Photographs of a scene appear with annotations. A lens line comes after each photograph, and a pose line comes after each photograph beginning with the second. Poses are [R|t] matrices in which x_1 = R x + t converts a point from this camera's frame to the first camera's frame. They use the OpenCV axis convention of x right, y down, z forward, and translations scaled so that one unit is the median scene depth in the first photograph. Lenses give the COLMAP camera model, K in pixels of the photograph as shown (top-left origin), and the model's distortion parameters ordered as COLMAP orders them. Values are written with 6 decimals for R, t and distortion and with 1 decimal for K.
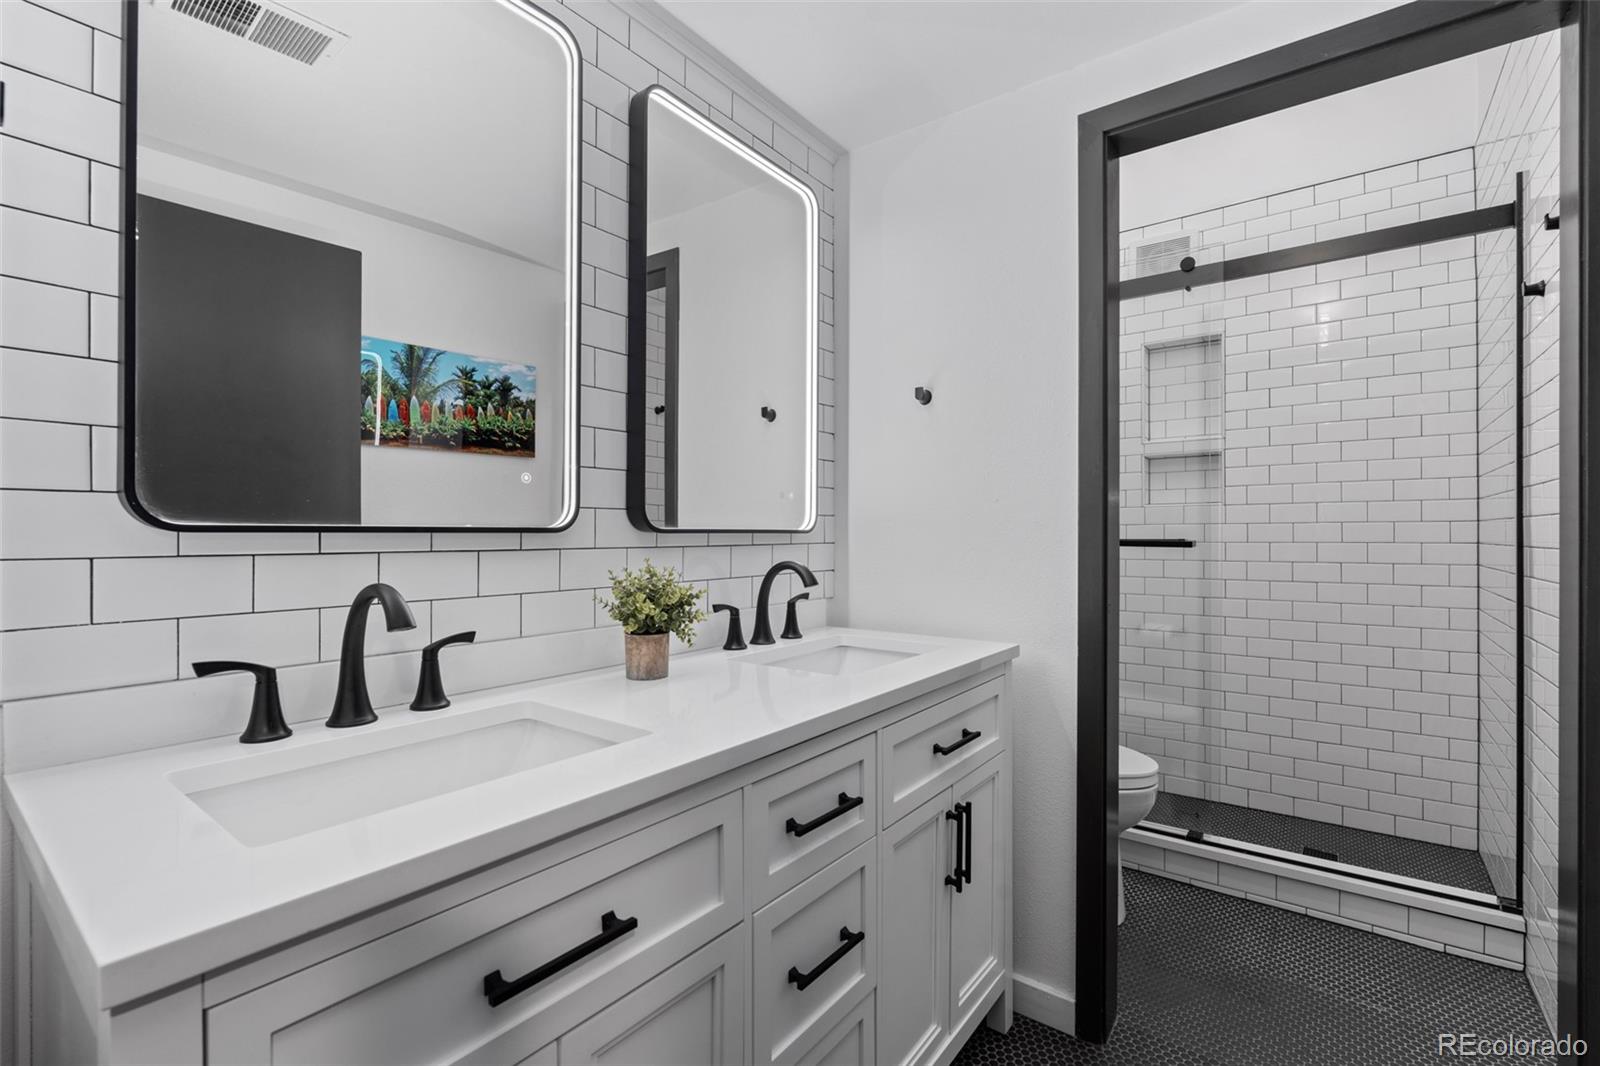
lens RADIAL K [[715.6, 0, 804.1], [0, 715.6, 542.8], [0, 0, 1]] dist [-0.002677, -0.000046]
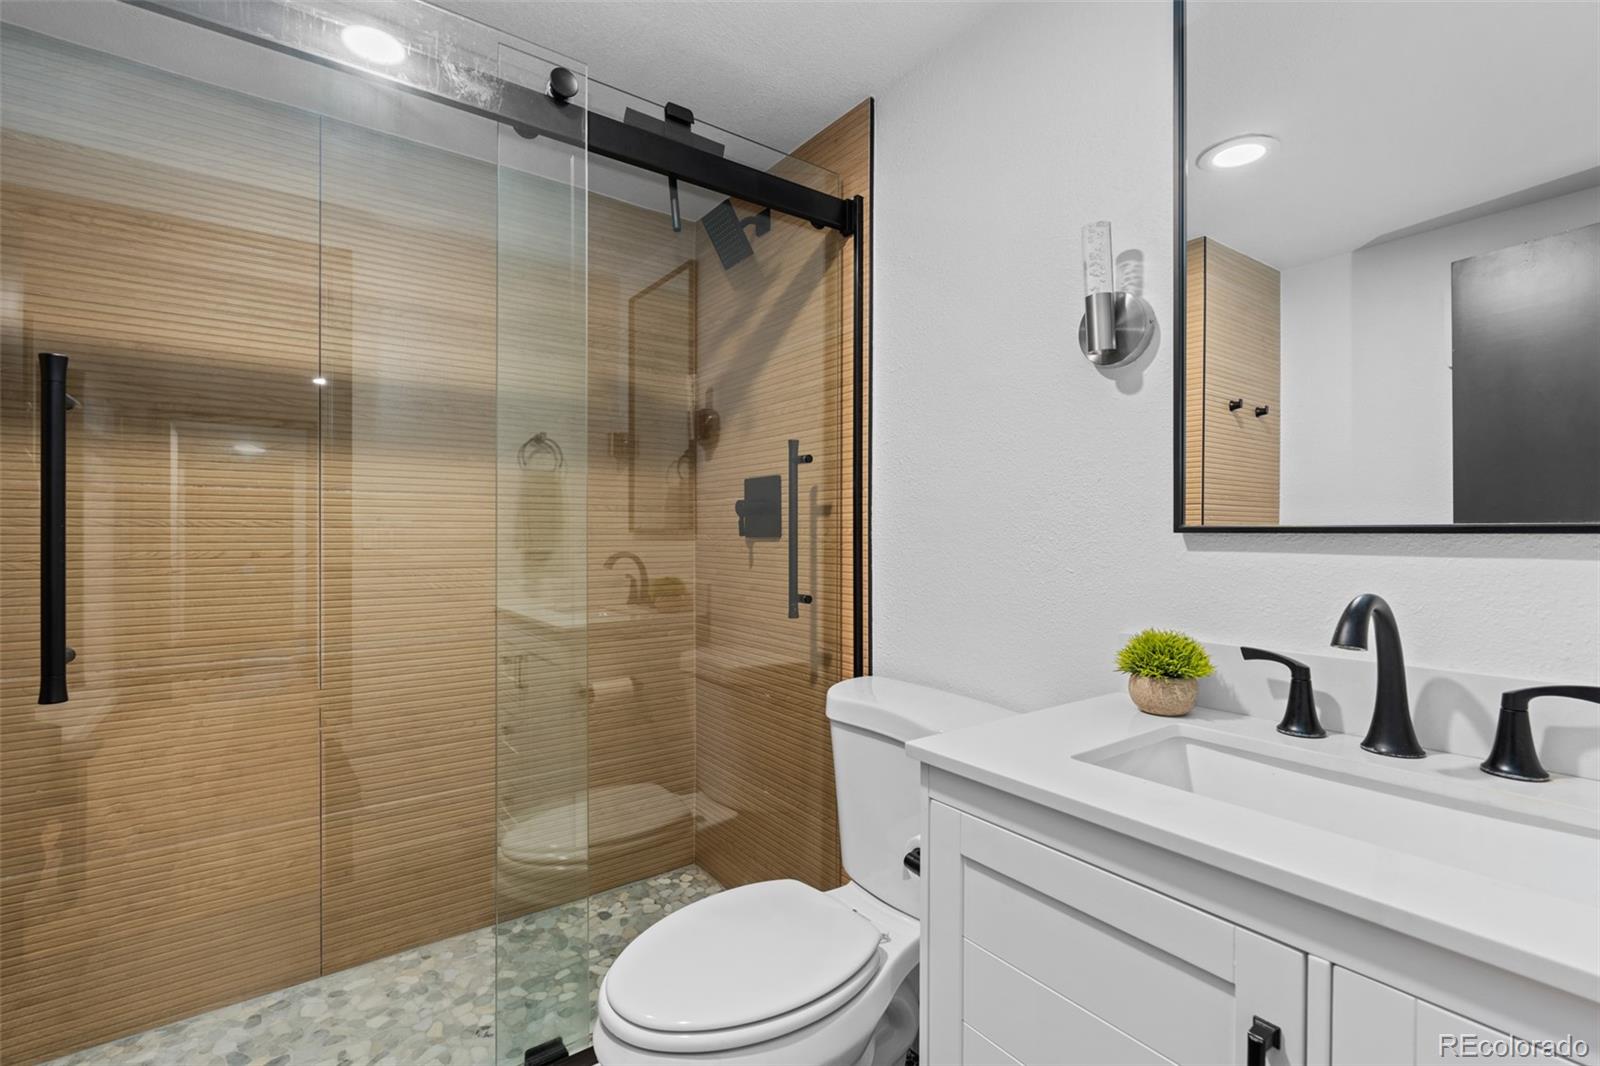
lens RADIAL K [[715.6, 0, 804.1], [0, 715.6, 542.8], [0, 0, 1]] dist [-0.002677, -0.000046]
pose [[-0.290735, 0.009859, -0.956753, 0.454427], [-0.013361, 0.999808, 0.014363, -0.008730], [0.956710, 0.016959, -0.290548, 0.606135]]
